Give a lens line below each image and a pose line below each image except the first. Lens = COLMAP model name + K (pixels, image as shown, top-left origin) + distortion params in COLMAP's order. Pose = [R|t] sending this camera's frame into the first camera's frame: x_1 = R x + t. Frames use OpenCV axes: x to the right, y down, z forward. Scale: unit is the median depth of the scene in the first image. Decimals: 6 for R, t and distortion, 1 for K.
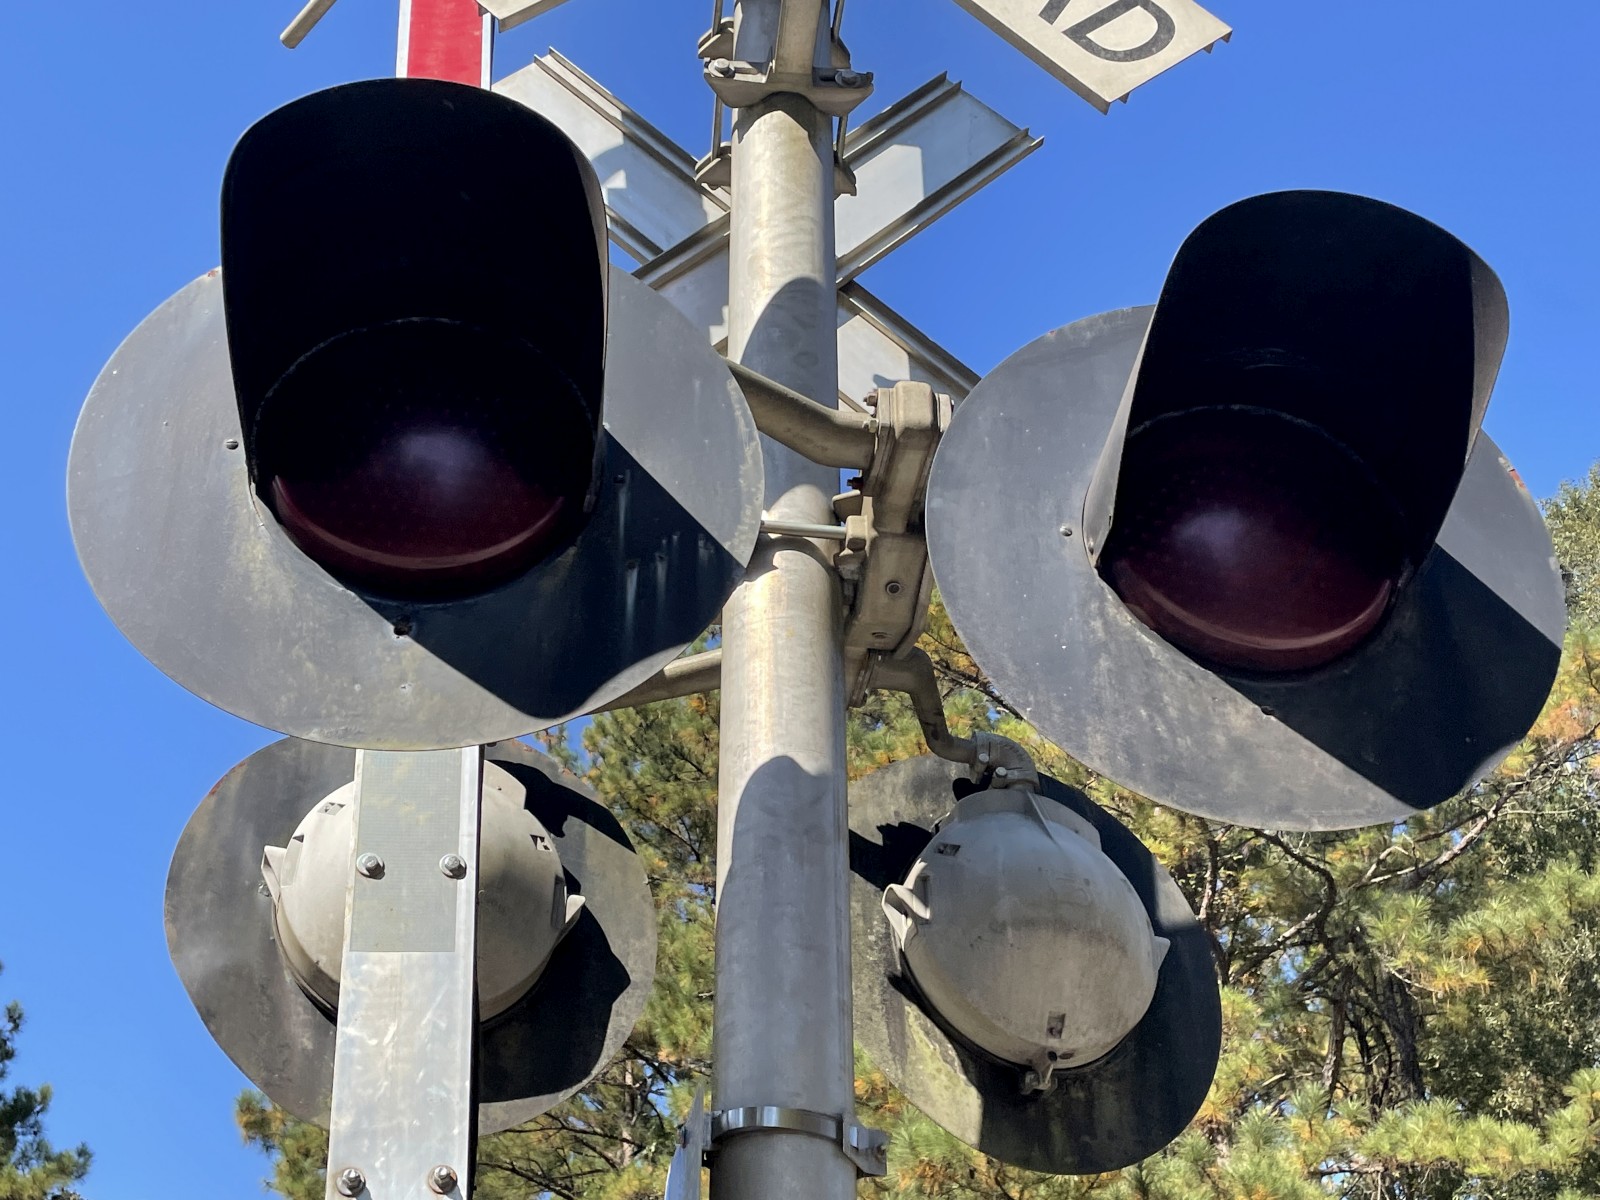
lens RADIAL K [[2056.9, 0, 785.3], [0, 2056.9, 548.1], [0, 0, 1]] dist [0.060974, 0.000000]
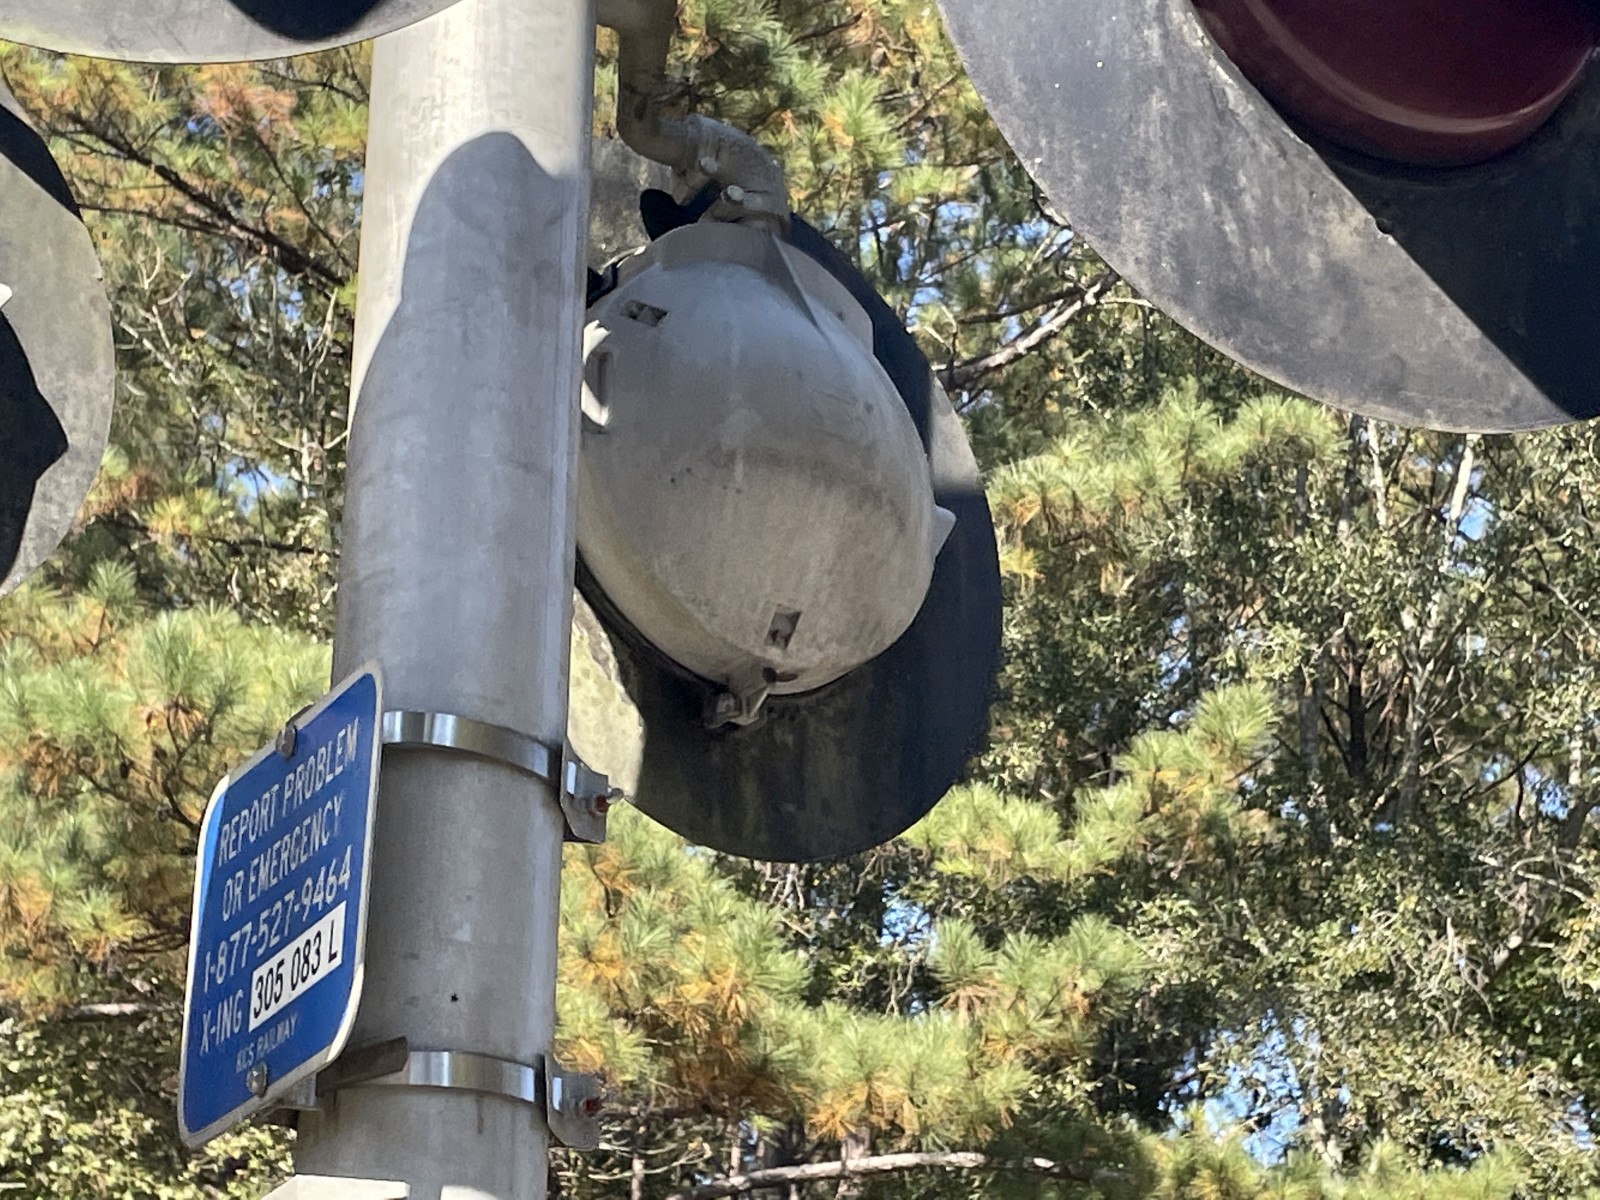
lens RADIAL K [[3793.3, 0, 796.9], [0, 3793.3, 605.9], [0, 0, 1]] dist [0.139110, 0.000000]
pose [[0.950687, 0.143659, 0.274874, -0.172323], [-0.206423, 0.954534, 0.215067, -0.016333], [-0.231480, -0.261202, 0.937118, -0.046561]]
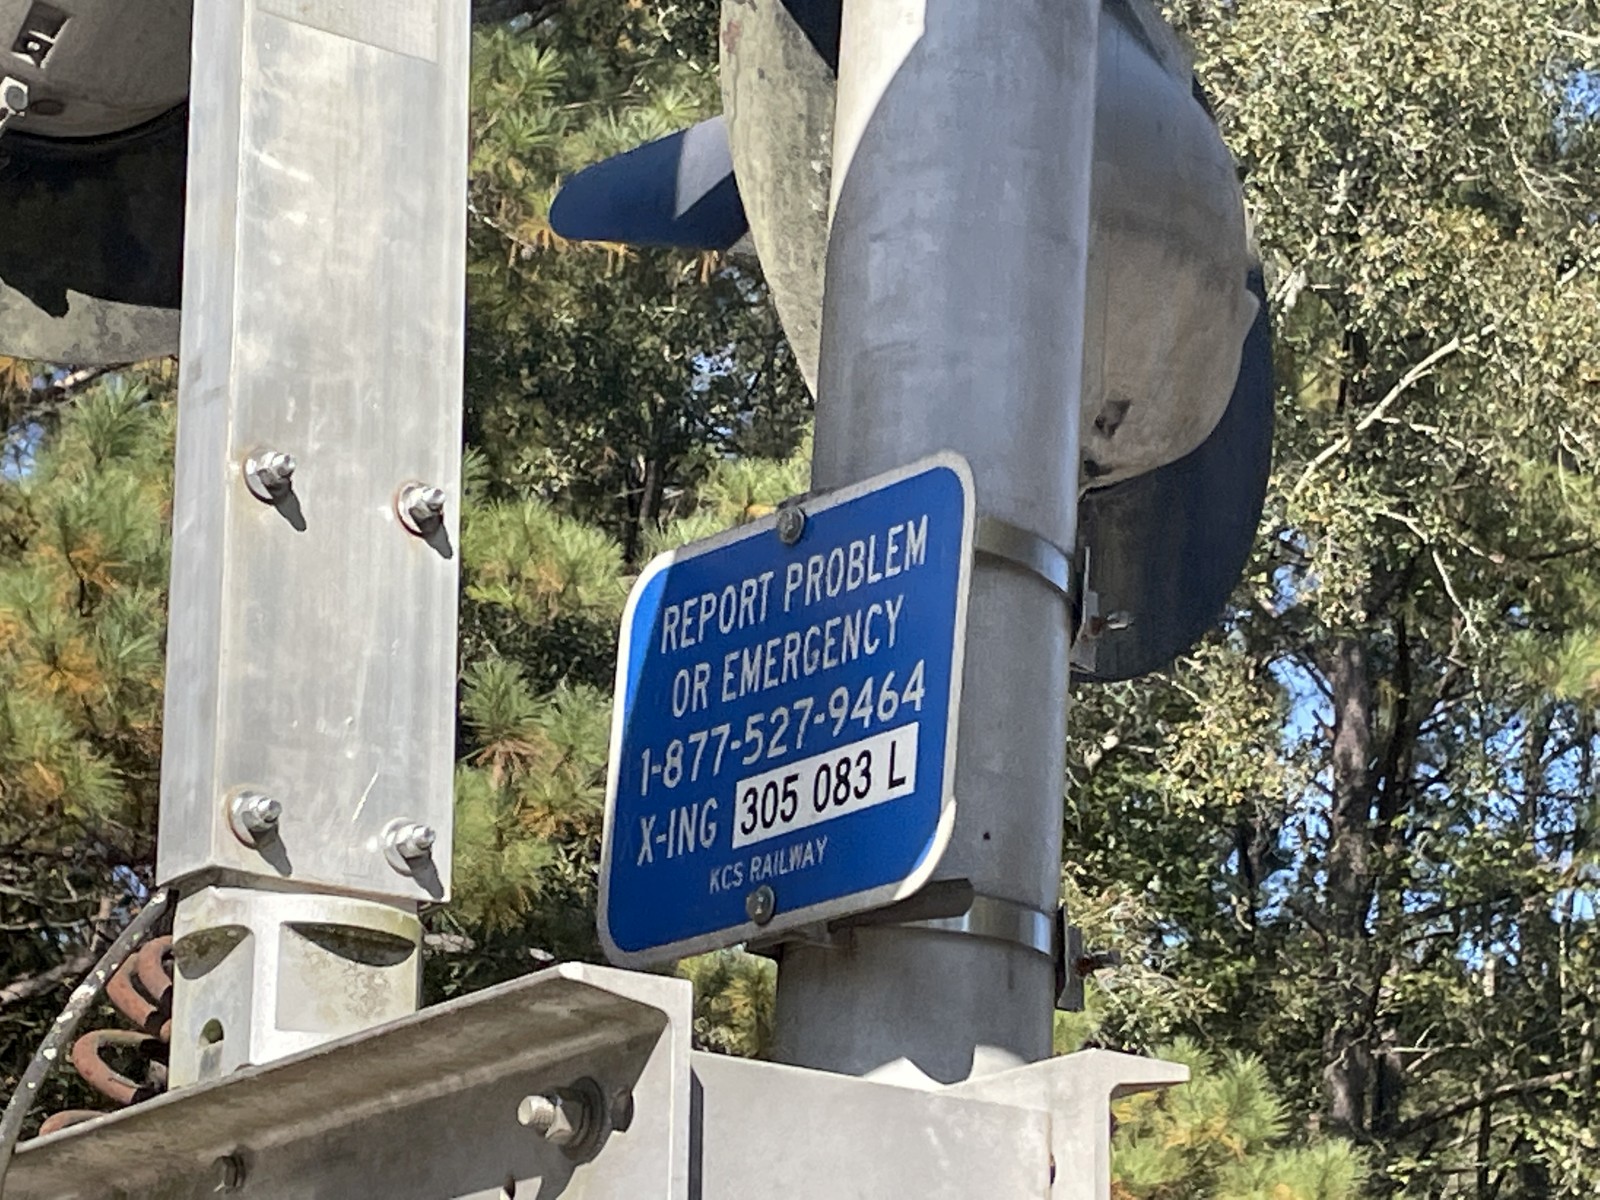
lens RADIAL K [[4635.0, 0, 815.7], [0, 4635.0, 595.3], [0, 0, 1]] dist [0.266408, 0.000000]
pose [[0.883331, 0.215831, 0.416105, -0.422001], [-0.336596, 0.909860, 0.242607, 0.008218], [-0.326235, -0.354361, 0.876355, -0.039915]]
